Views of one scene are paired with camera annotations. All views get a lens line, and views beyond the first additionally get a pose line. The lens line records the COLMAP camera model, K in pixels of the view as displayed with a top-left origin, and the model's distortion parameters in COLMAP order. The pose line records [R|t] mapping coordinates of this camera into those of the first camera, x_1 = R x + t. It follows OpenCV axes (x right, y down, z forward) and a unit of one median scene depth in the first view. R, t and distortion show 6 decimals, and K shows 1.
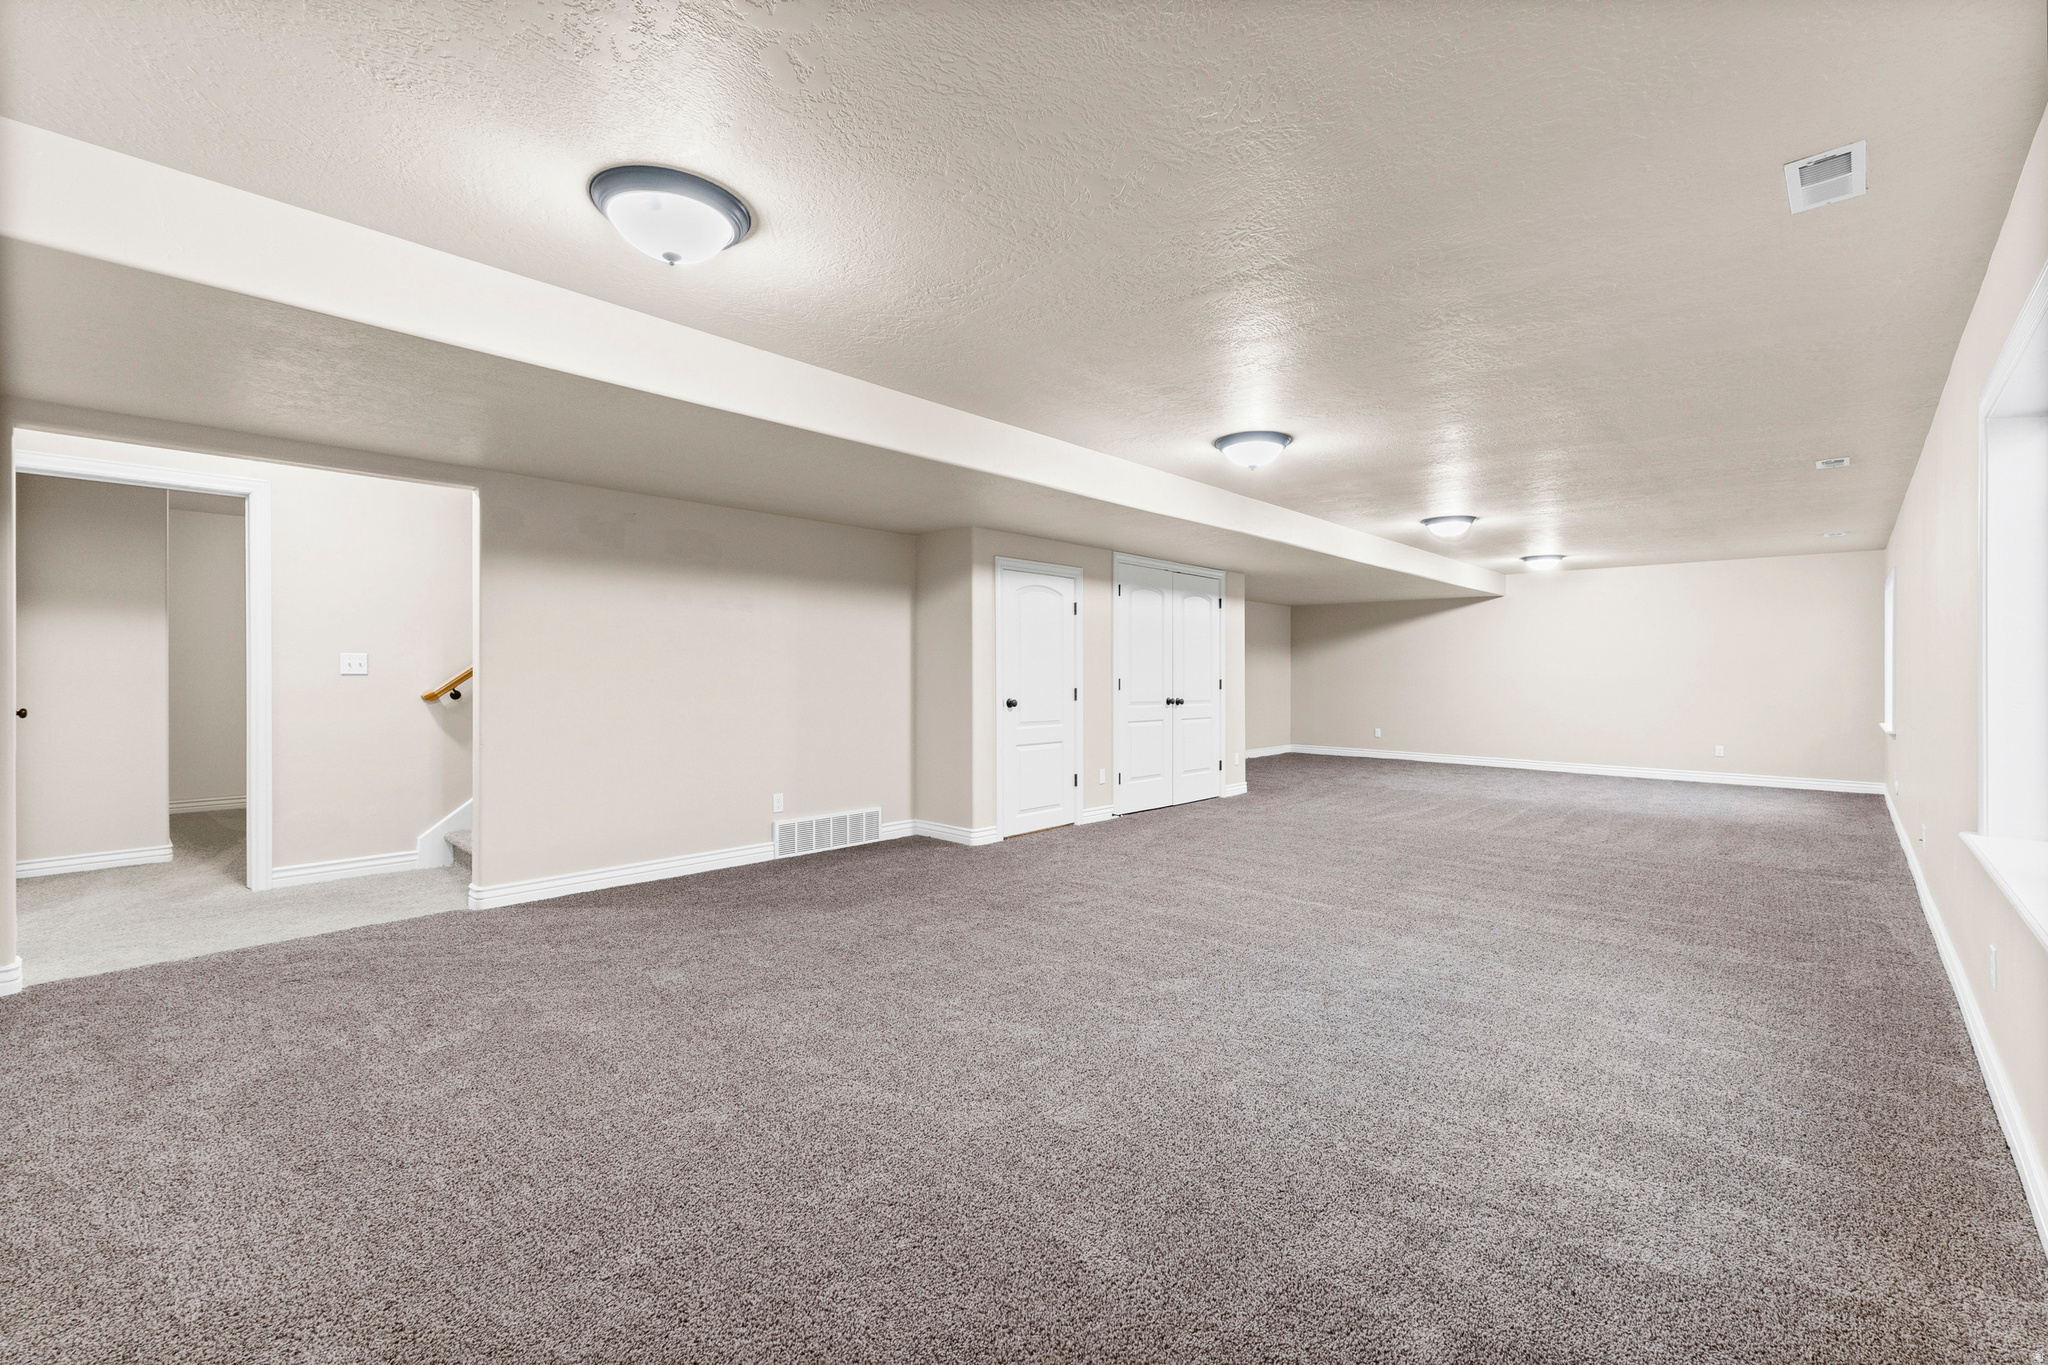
lens RADIAL K [[863.2, 0, 1035.6], [0, 863.2, 689.0], [0, 0, 1]] dist [0.005531, 0.000065]
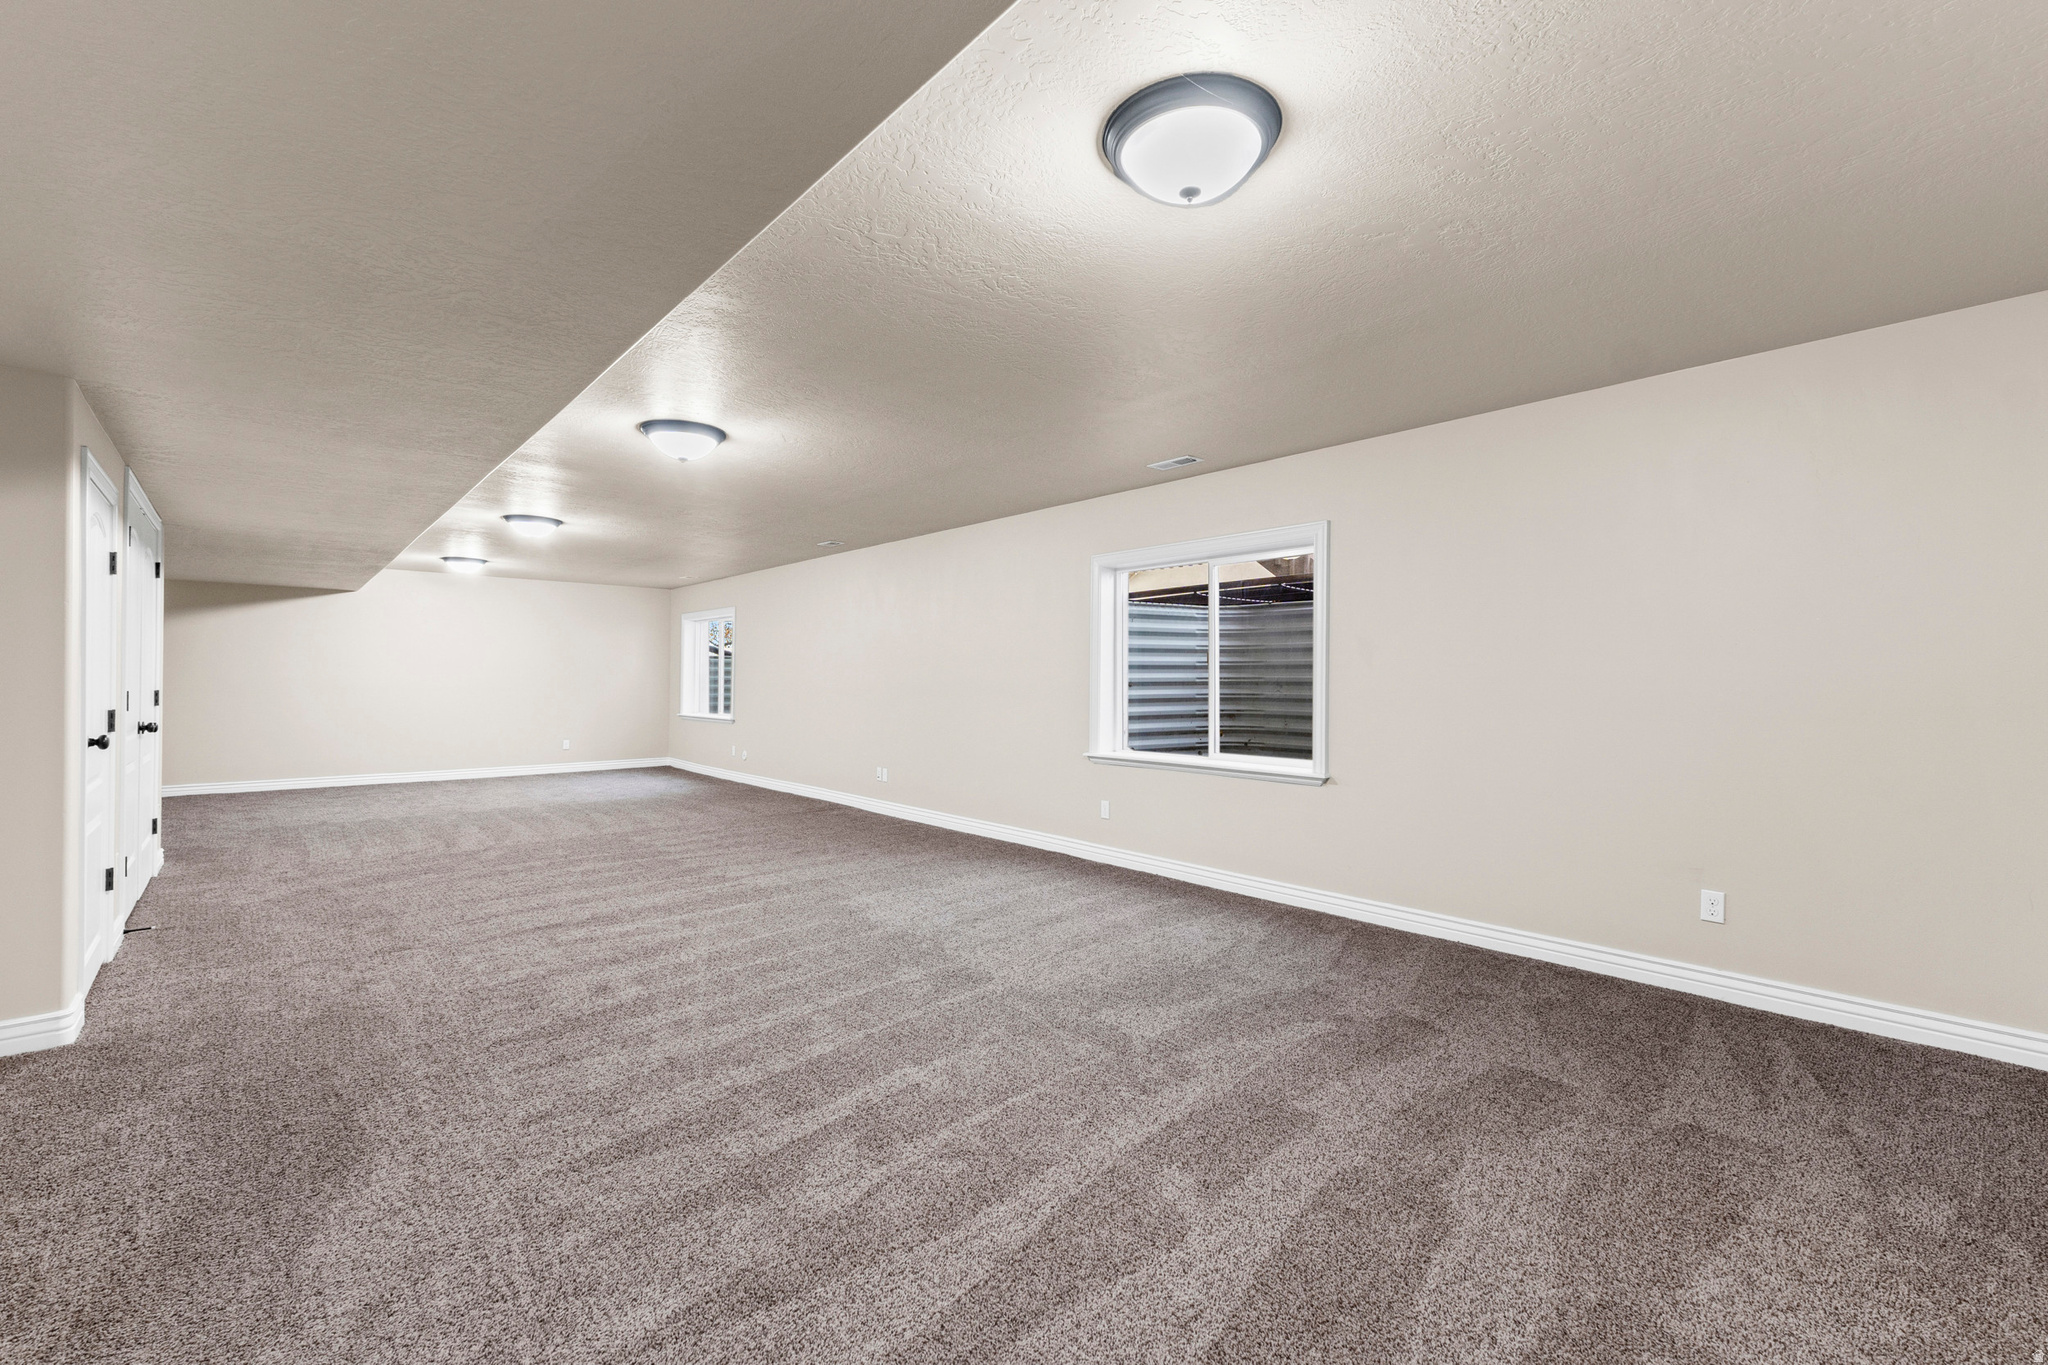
lens RADIAL K [[863.2, 0, 1035.6], [0, 863.2, 689.0], [0, 0, 1]] dist [0.005531, 0.000065]
pose [[0.098696, -0.013284, 0.995029, -0.425284], [0.015013, 0.999817, 0.011859, -0.011269], [-0.995004, 0.013768, 0.098877, 0.345737]]
